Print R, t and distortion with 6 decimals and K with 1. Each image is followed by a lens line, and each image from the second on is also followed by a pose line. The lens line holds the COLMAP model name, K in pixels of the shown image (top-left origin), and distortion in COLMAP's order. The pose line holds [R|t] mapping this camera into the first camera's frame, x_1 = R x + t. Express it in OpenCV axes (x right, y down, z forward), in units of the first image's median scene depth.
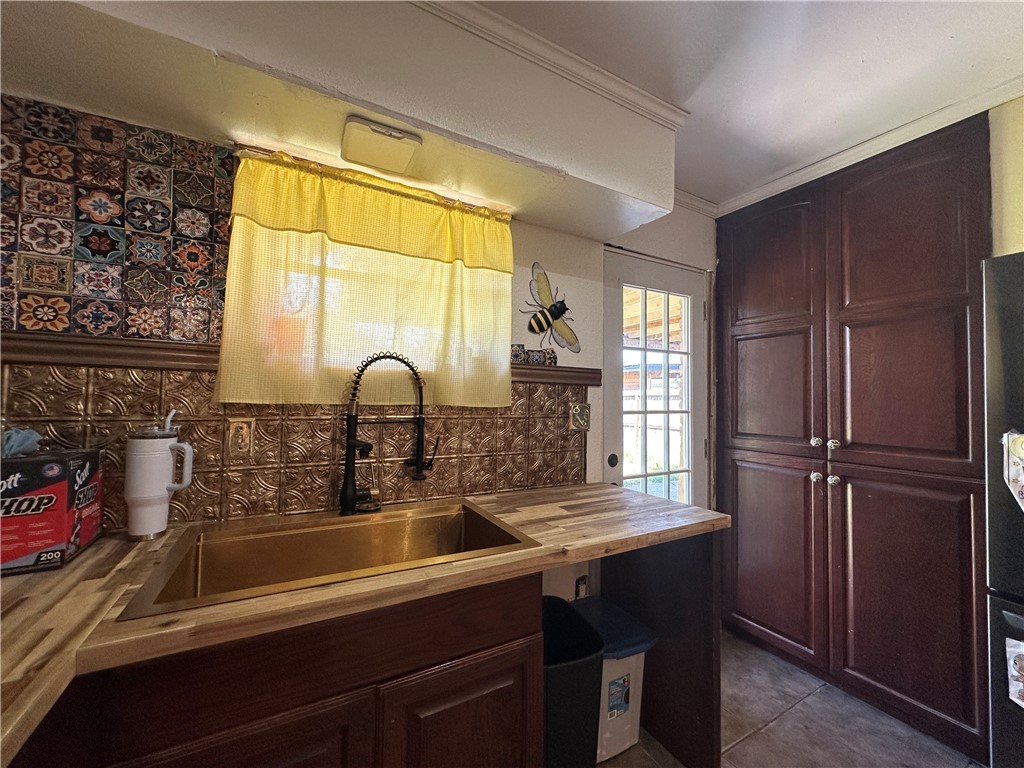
lens RADIAL K [[408.6, 0, 511.1], [0, 408.6, 383.9], [0, 0, 1]] dist [-0.002086, 0.000686]
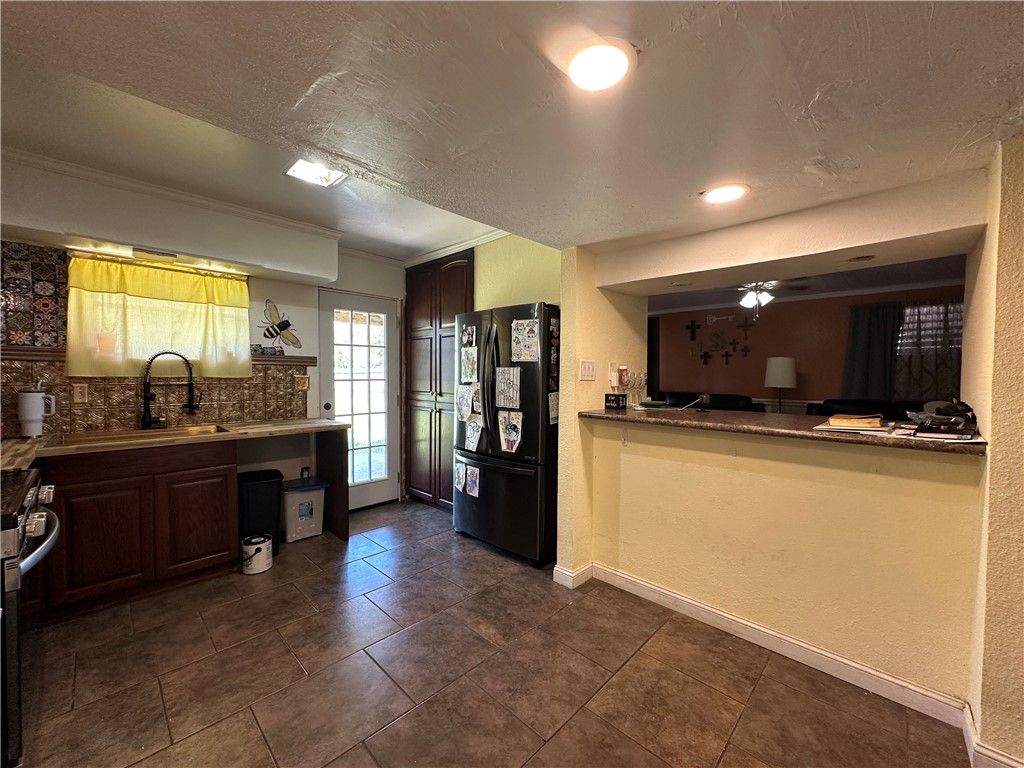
lens RADIAL K [[408.6, 0, 512.4], [0, 408.6, 384.5], [0, 0, 1]] dist [-0.002086, 0.000686]
pose [[0.958530, -0.016607, 0.284509, 0.776237], [-0.001613, 0.997969, 0.063686, -0.043865], [-0.284989, -0.061504, 0.956556, -1.462454]]
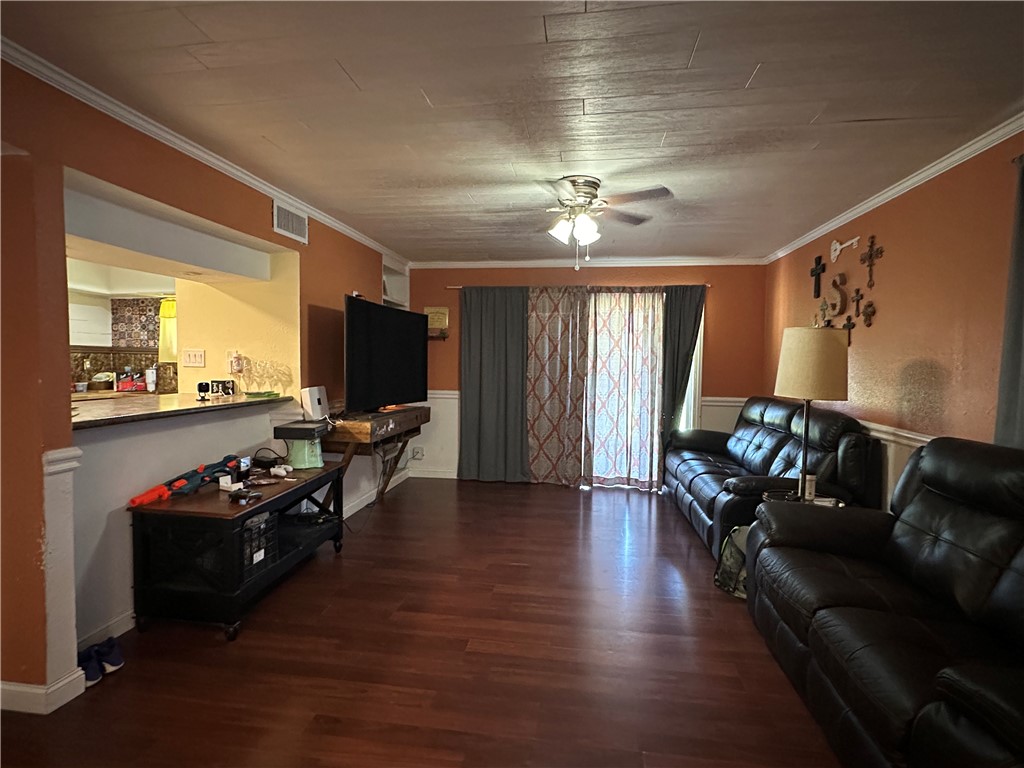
lens RADIAL K [[520.6, 0, 510.5], [0, 520.6, 389.8], [0, 0, 1]] dist [-0.004404, 0.002238]
pose [[0.791484, 0.027835, -0.610556, 4.707539], [0.021762, 0.997045, 0.073666, 0.013334], [0.610803, -0.071593, 0.788540, -0.910398]]
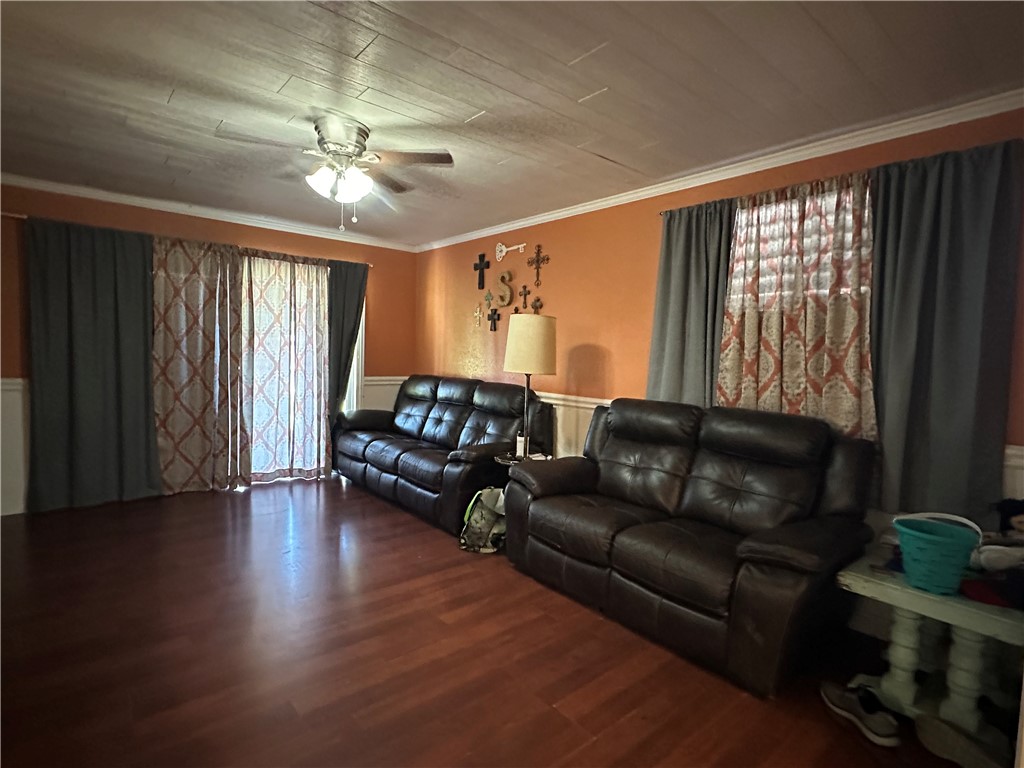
lens RADIAL K [[520.6, 0, 514.3], [0, 520.6, 391.3], [0, 0, 1]] dist [-0.004404, 0.002238]
pose [[0.982652, -0.000212, 0.185458, 3.809321], [-0.021350, 0.993222, 0.114259, 0.023435], [-0.184225, -0.116236, 0.975987, -0.998946]]
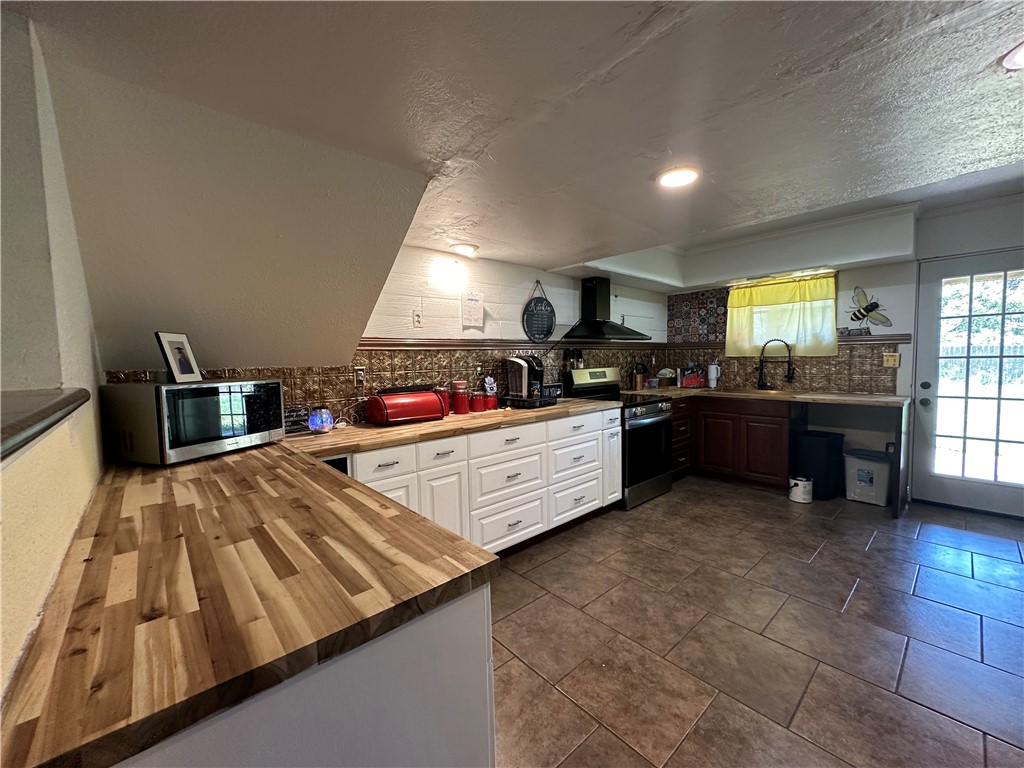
lens RADIAL K [[408.6, 0, 511.0], [0, 408.6, 384.1], [0, 0, 1]] dist [-0.002086, 0.000686]
pose [[0.212066, 0.042264, -0.976341, 2.315069], [0.057907, 0.996765, 0.055725, -0.024885], [0.975538, -0.068354, 0.208932, -1.594637]]
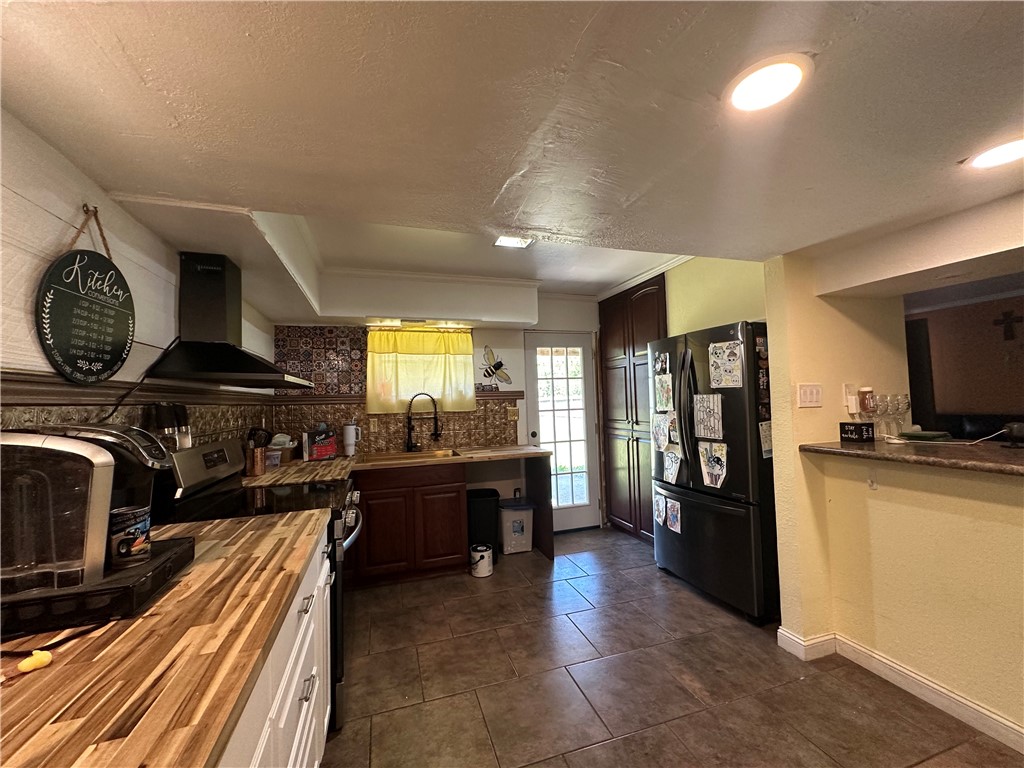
lens RADIAL K [[408.6, 0, 512.5], [0, 408.6, 384.3], [0, 0, 1]] dist [-0.002086, 0.000686]
pose [[0.978918, -0.052819, -0.197306, 0.832517], [0.052087, 0.998603, -0.008900, -0.077765], [0.197501, -0.001565, 0.980301, -1.535743]]
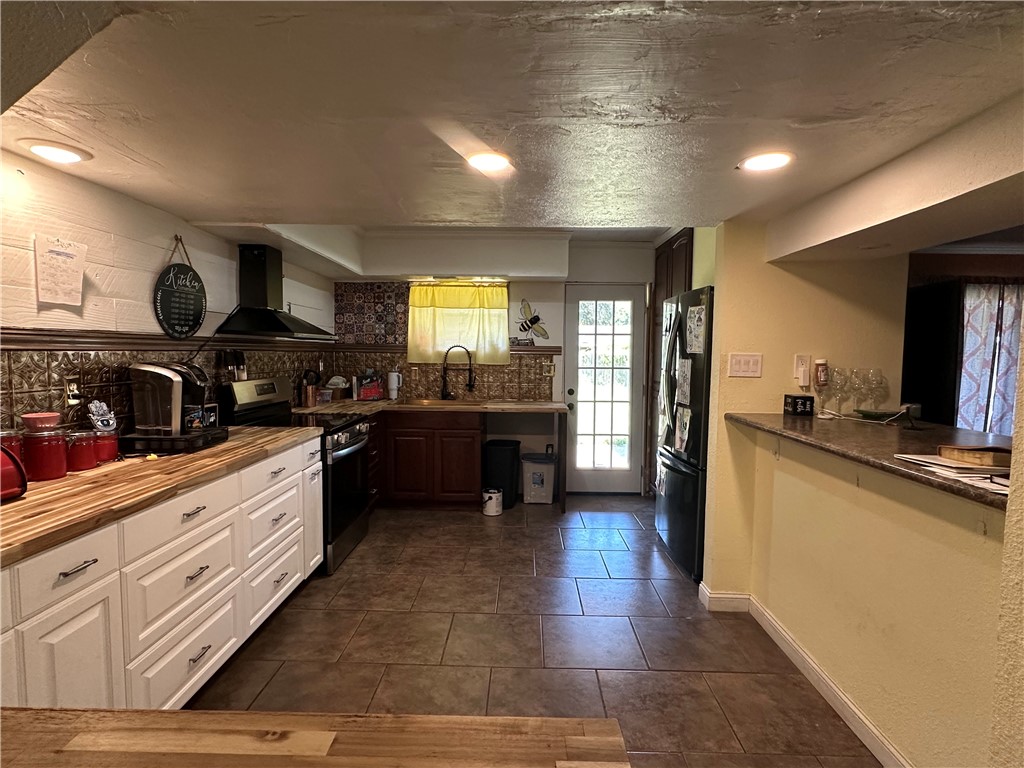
lens RADIAL K [[520.6, 0, 511.8], [0, 520.6, 386.7], [0, 0, 1]] dist [-0.004404, 0.002238]
pose [[0.860857, 0.027424, -0.508107, 1.906172], [0.020856, 0.995806, 0.089080, -0.104071], [0.508419, -0.087282, 0.856675, -1.947983]]
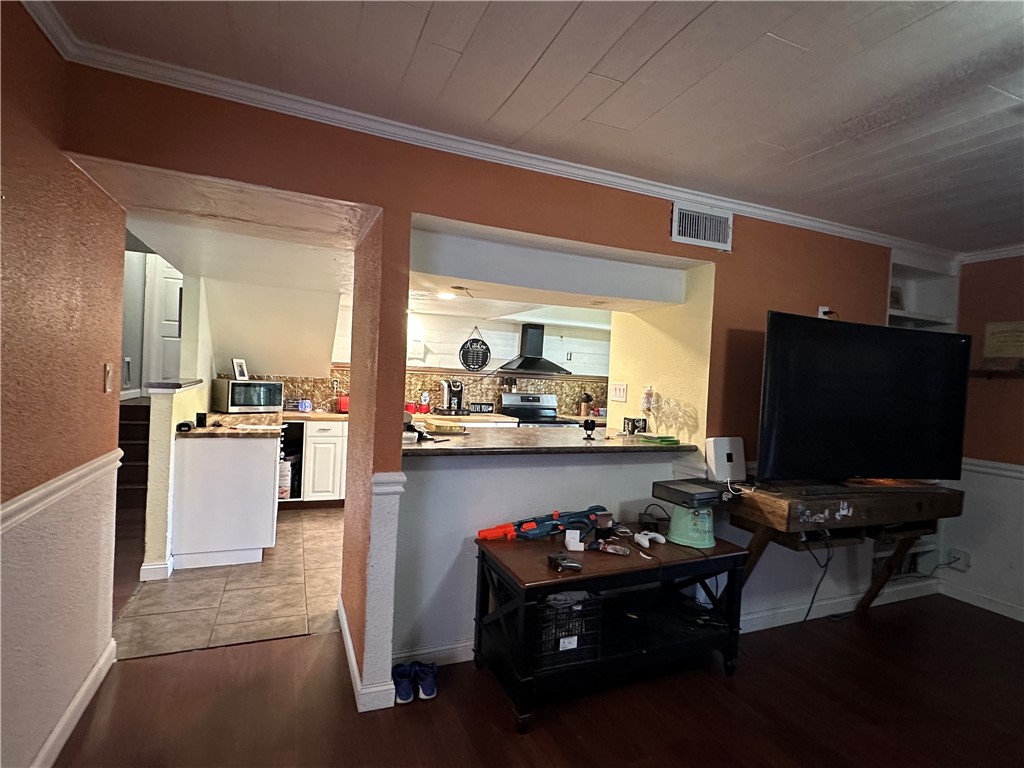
lens RADIAL K [[520.6, 0, 512.8], [0, 520.6, 387.2], [0, 0, 1]] dist [-0.004404, 0.002238]
pose [[-0.107741, 0.001872, -0.994177, 4.351691], [-0.016948, 0.999849, 0.003719, -0.014019], [0.994035, 0.017250, -0.107693, 0.010633]]
